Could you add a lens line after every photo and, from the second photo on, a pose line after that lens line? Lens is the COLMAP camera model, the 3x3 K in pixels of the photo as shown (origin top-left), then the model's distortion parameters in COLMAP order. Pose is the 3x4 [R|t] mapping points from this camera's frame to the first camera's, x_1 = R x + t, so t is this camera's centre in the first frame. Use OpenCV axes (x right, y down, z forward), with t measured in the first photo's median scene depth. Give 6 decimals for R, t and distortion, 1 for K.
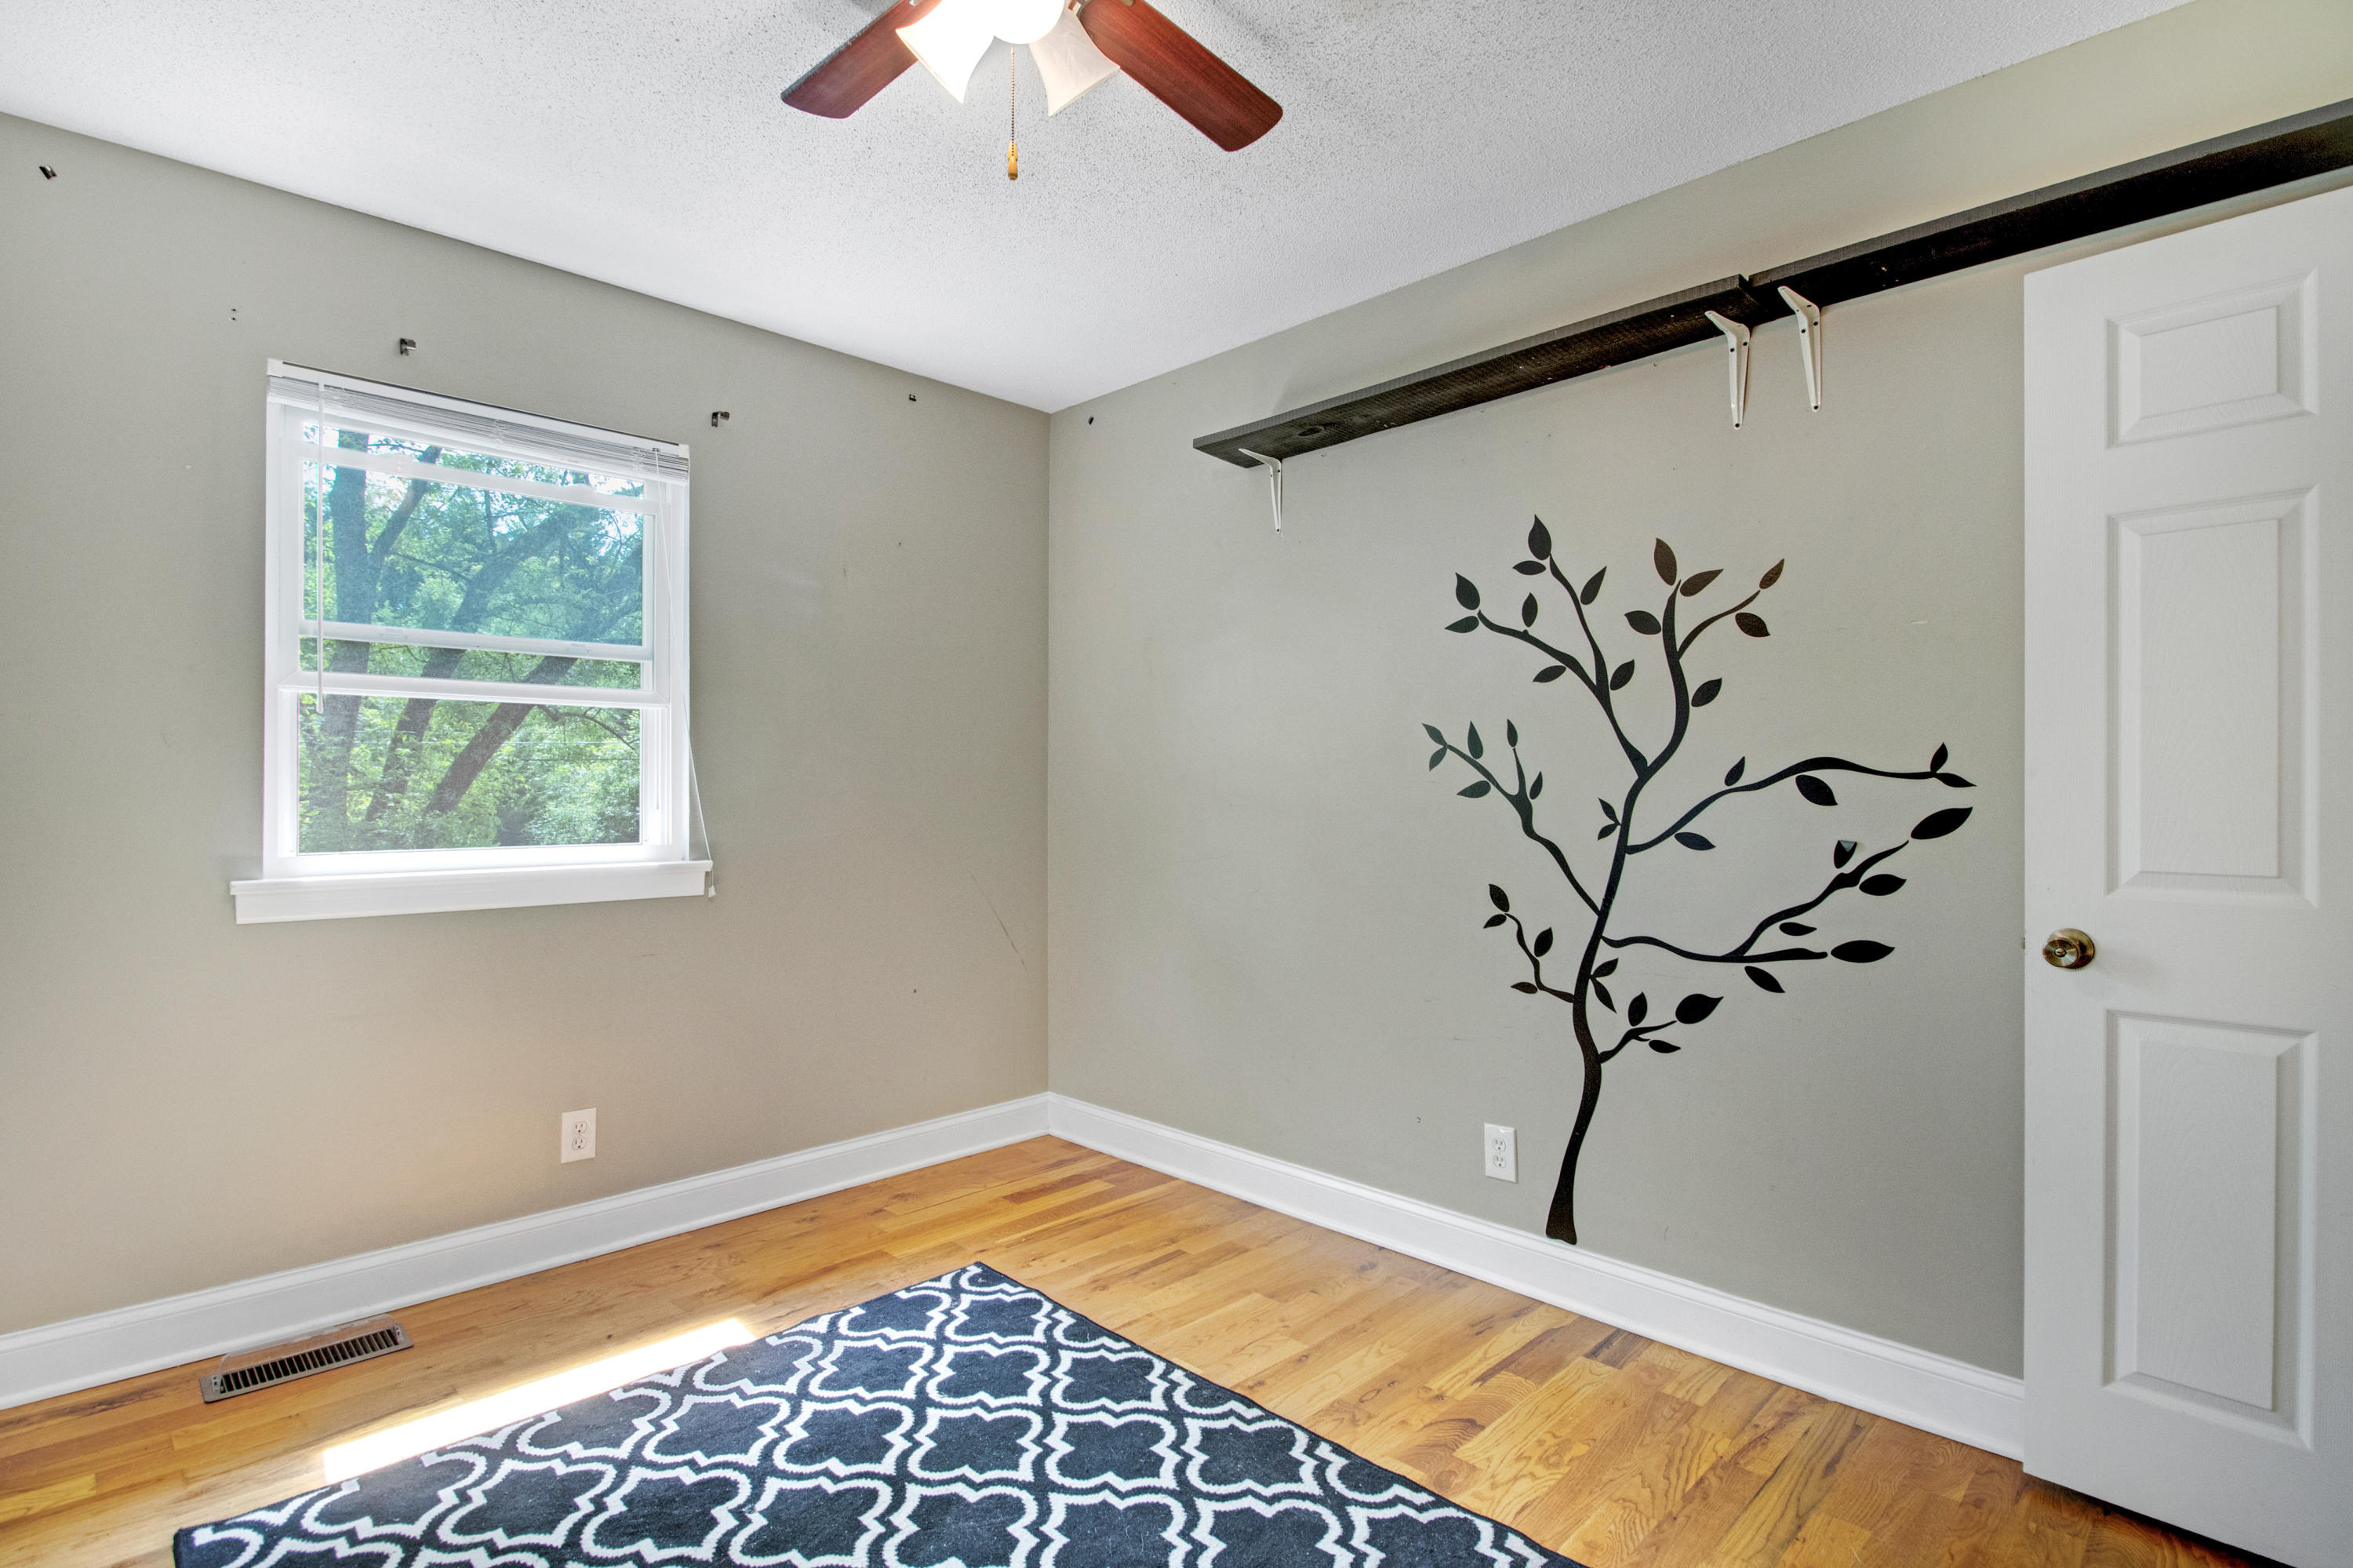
lens RADIAL K [[1138.4, 0, 1185.6], [0, 1138.4, 768.4], [0, 0, 1]] dist [0.005676, -0.014388]
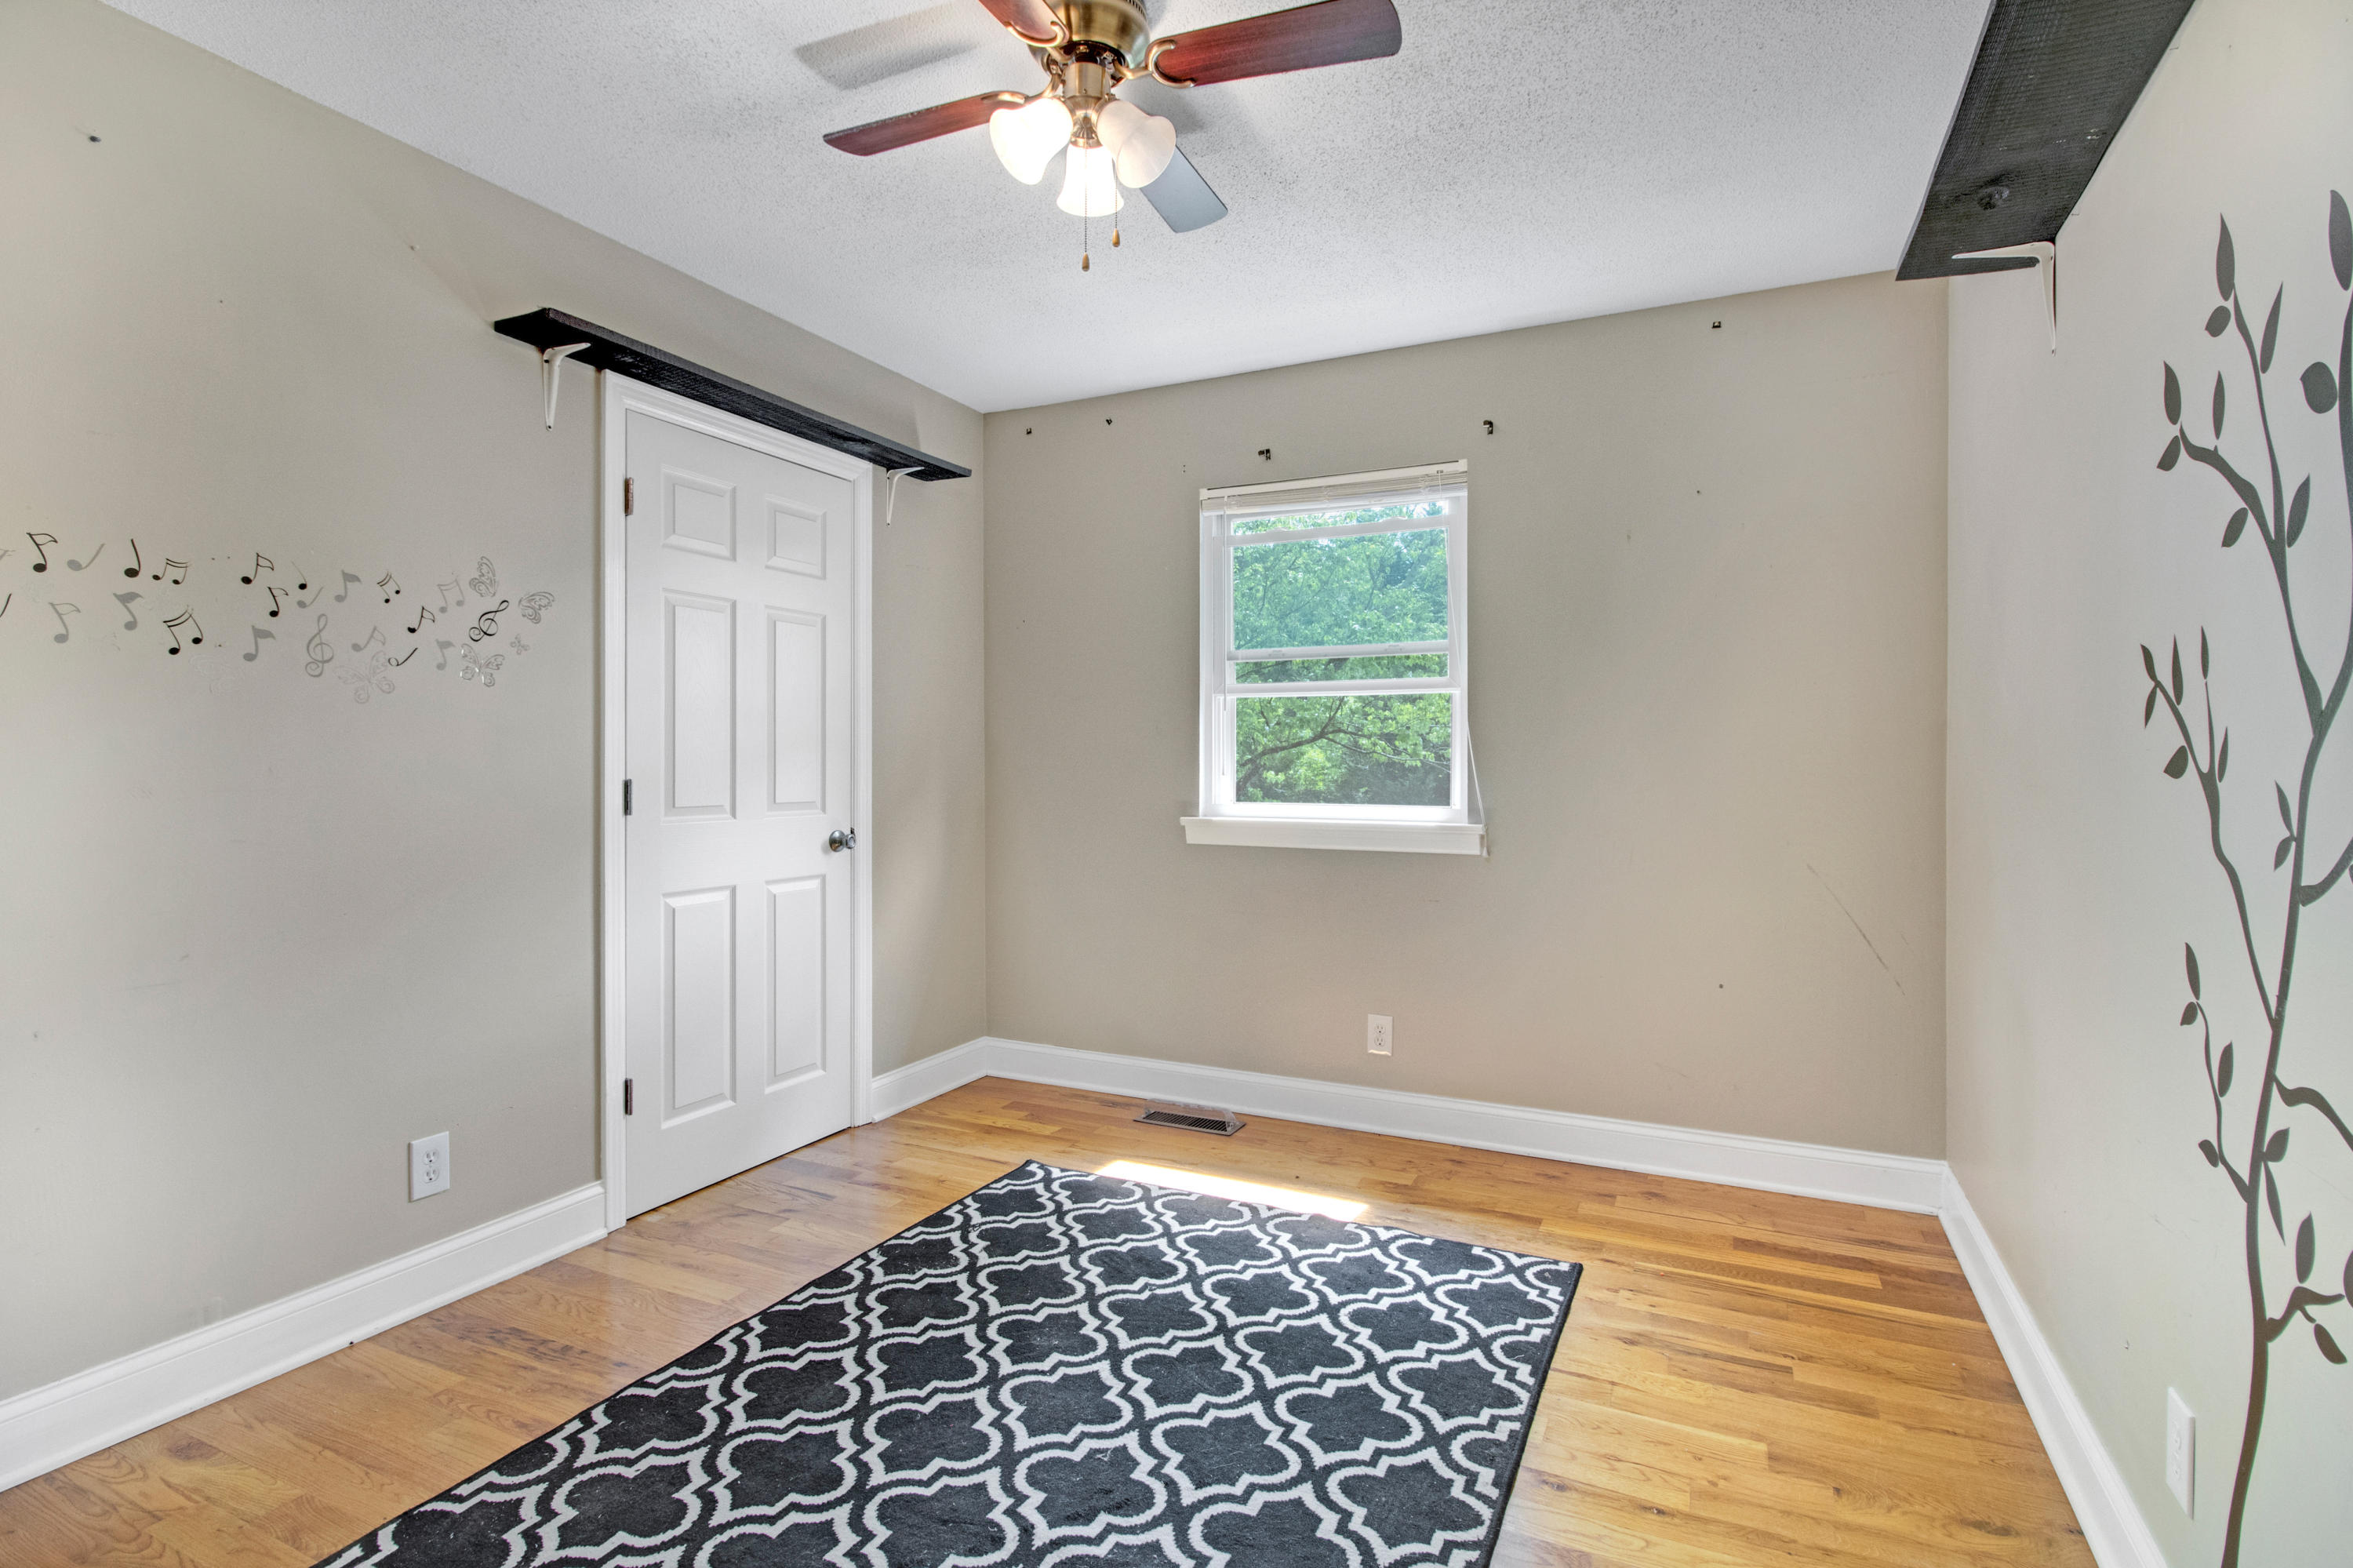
lens RADIAL K [[1138.4, 0, 1185.6], [0, 1138.4, 768.4], [0, 0, 1]] dist [0.005676, -0.014388]
pose [[0.331907, 0.005980, -0.943293, 0.661970], [0.014401, 0.999831, 0.011406, 0.009129], [0.943202, -0.017370, 0.331765, 0.430346]]
